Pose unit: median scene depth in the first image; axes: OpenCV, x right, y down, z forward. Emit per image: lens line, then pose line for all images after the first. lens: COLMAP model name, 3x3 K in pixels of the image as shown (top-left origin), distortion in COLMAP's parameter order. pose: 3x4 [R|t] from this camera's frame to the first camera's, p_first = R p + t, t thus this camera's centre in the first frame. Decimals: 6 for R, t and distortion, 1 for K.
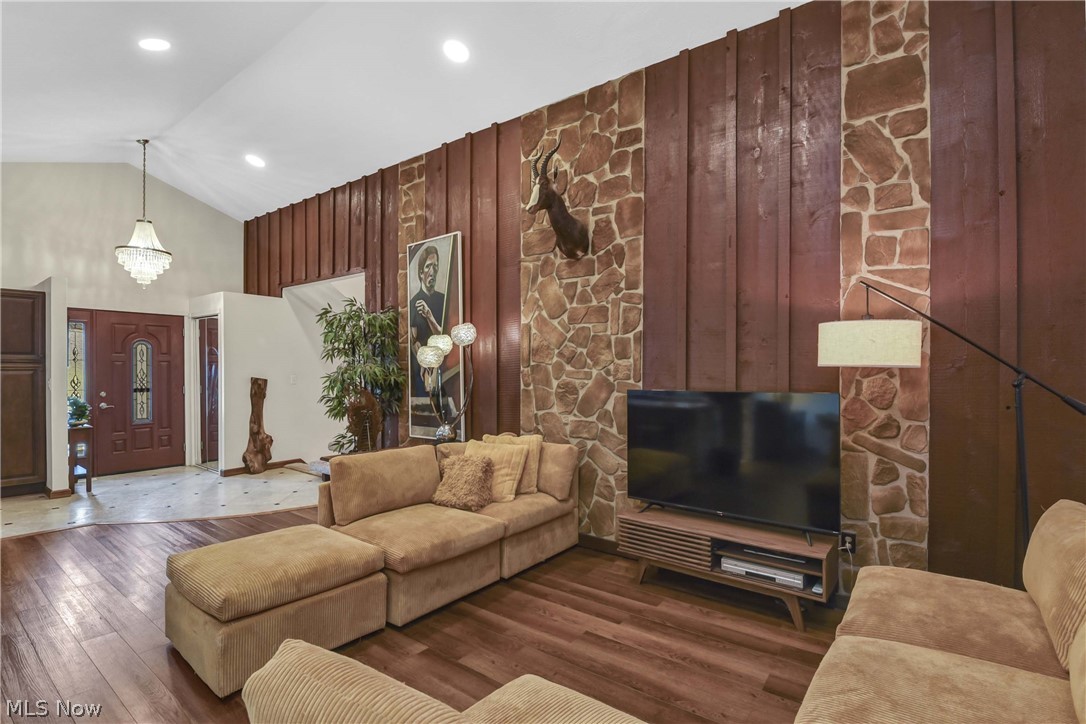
lens RADIAL K [[511.5, 0, 528.0], [0, 511.5, 371.2], [0, 0, 1]] dist [0.001331, -0.009936]
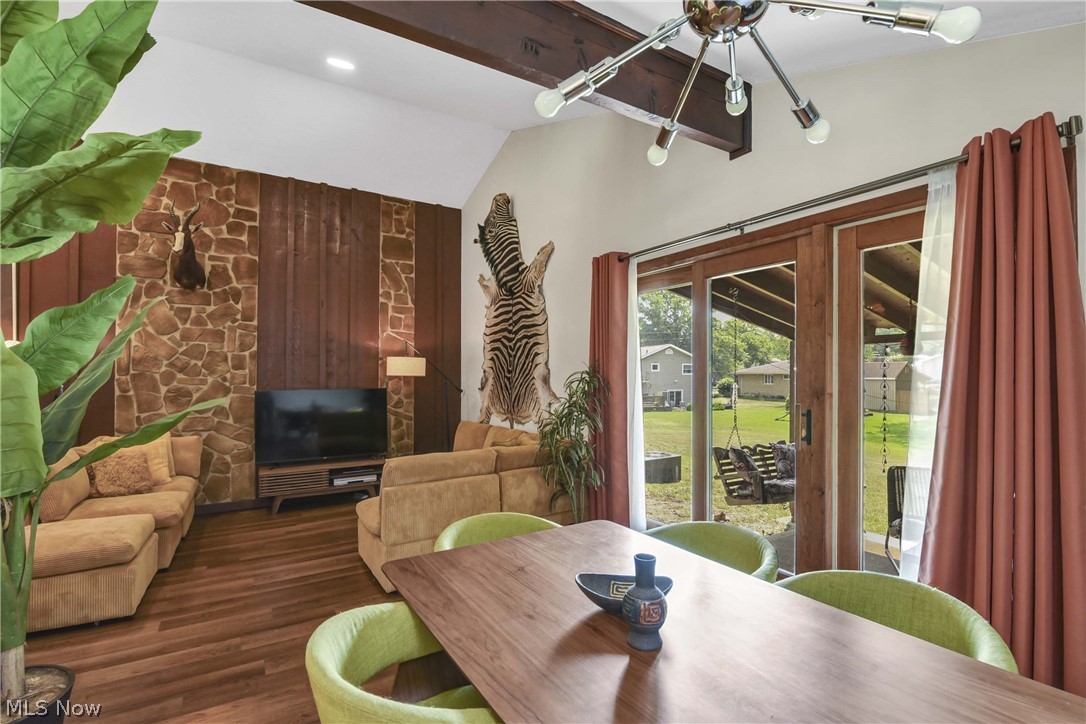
lens RADIAL K [[484.3, 0, 569.1], [0, 484.3, 371.1], [0, 0, 1]] dist [-0.012736, -0.000709]
pose [[0.346183, 0.004428, 0.938157, -0.711011], [0.000977, 0.999987, -0.005081, -0.011823], [-0.938167, 0.002676, 0.346174, -0.296446]]
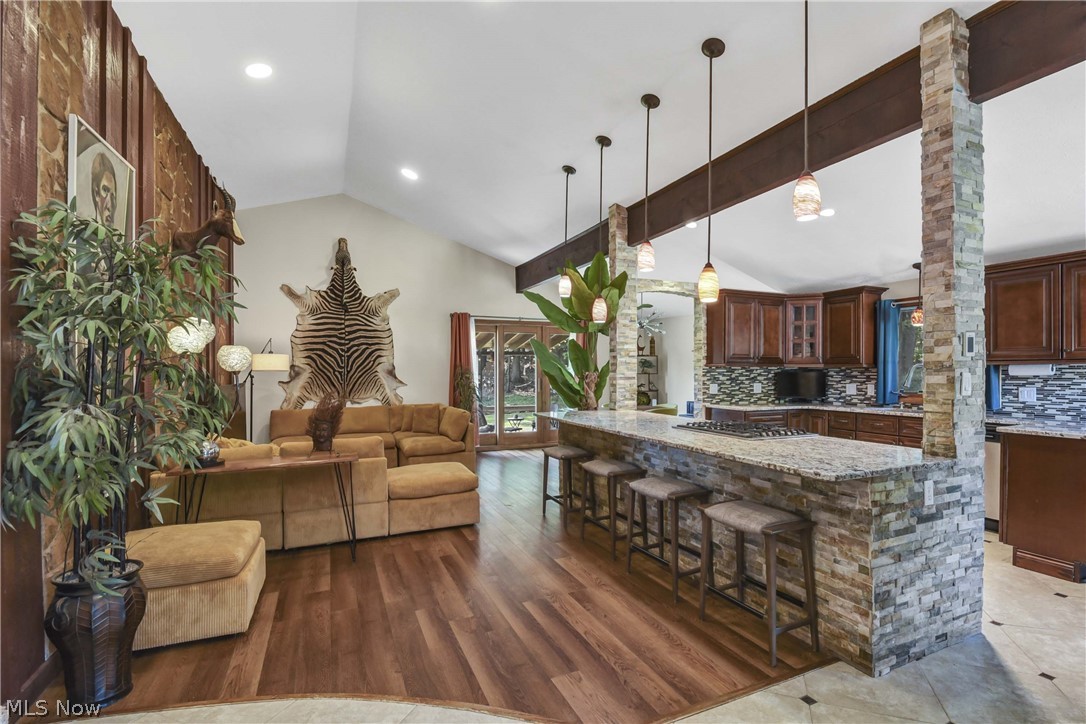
lens RADIAL K [[500.3, 0, 571.7], [0, 500.3, 372.6], [0, 0, 1]] dist [0.000609, -0.010571]
pose [[-0.891627, 0.000348, 0.452770, -1.147728], [0.004167, 0.999964, 0.007437, -0.008341], [-0.452751, 0.008518, -0.891596, 1.593316]]
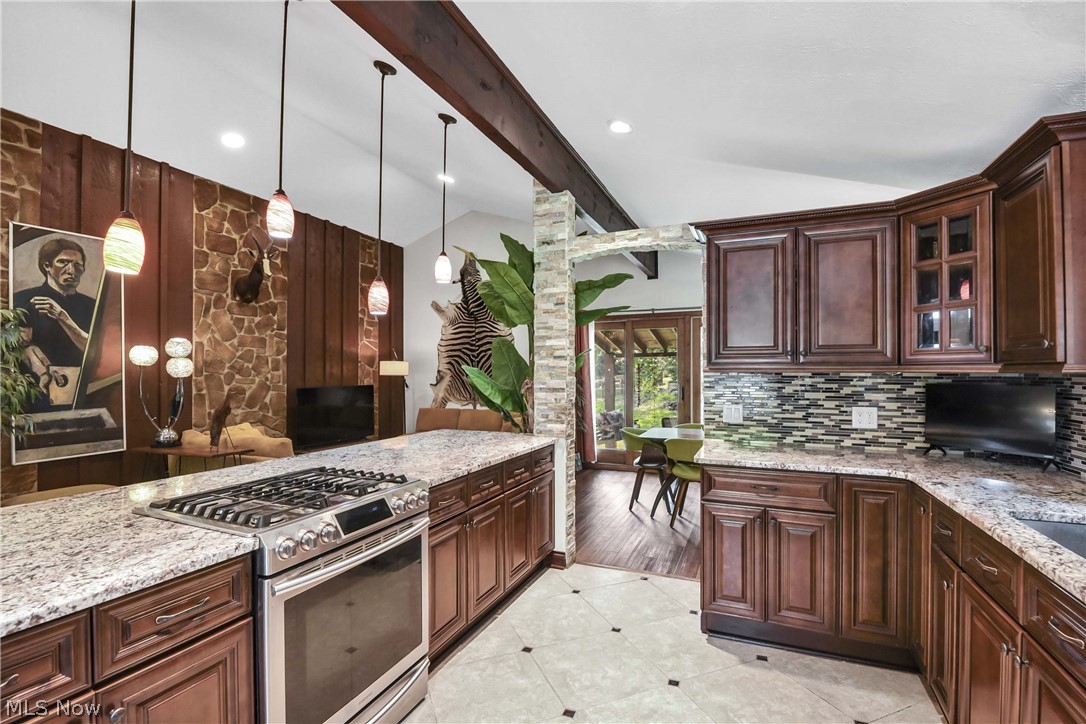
lens RADIAL K [[495.8, 0, 545.8], [0, 495.8, 369.5], [0, 0, 1]] dist [0.009975, -0.017749]
pose [[-0.249364, 0.006847, 0.968386, -1.549084], [0.005632, 0.999968, -0.005620, -0.014348], [-0.968394, 0.004052, -0.249394, 0.525158]]
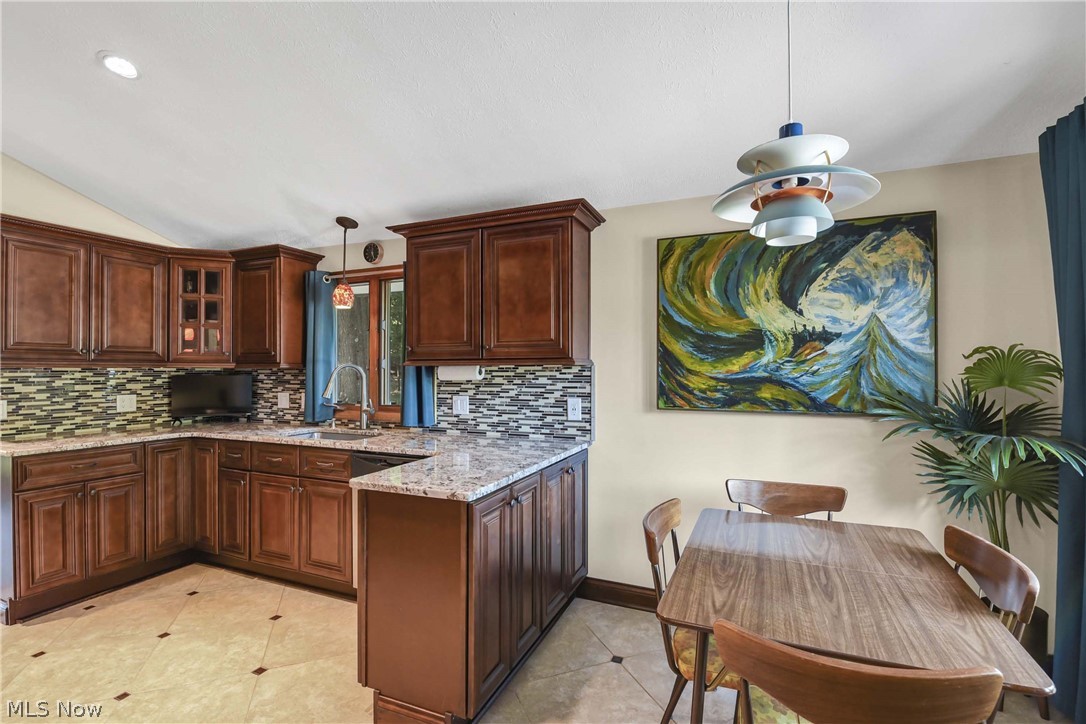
lens RADIAL K [[488.5, 0, 540.1], [0, 488.5, 371.5], [0, 0, 1]] dist [-0.004188, -0.007884]
pose [[-0.970855, 0.003976, -0.239634, -1.493556], [0.001666, 0.999950, 0.009841, -0.011971], [0.239661, 0.009155, -0.970813, 0.963888]]
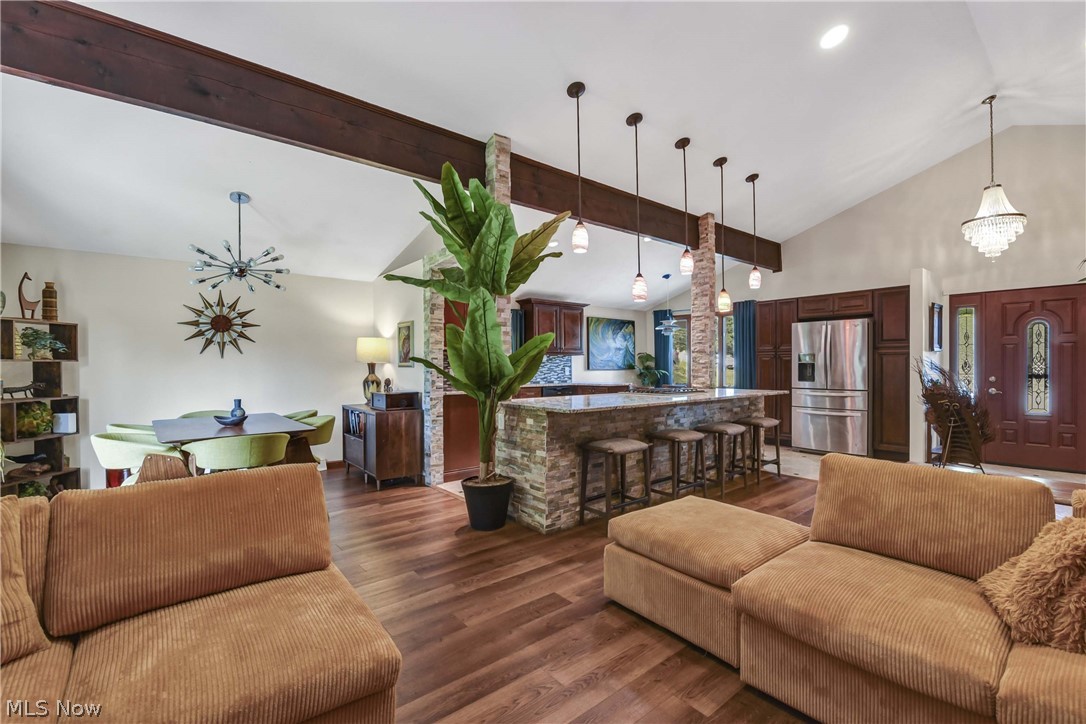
lens RADIAL K [[467.5, 0, 558.4], [0, 467.5, 372.7], [0, 0, 1]] dist [-0.024120, -0.000140]
pose [[-0.208324, 0.016497, -0.977921, 0.324762], [0.002752, 0.999864, 0.016281, 0.028225], [0.978056, 0.000701, -0.208341, 0.631081]]
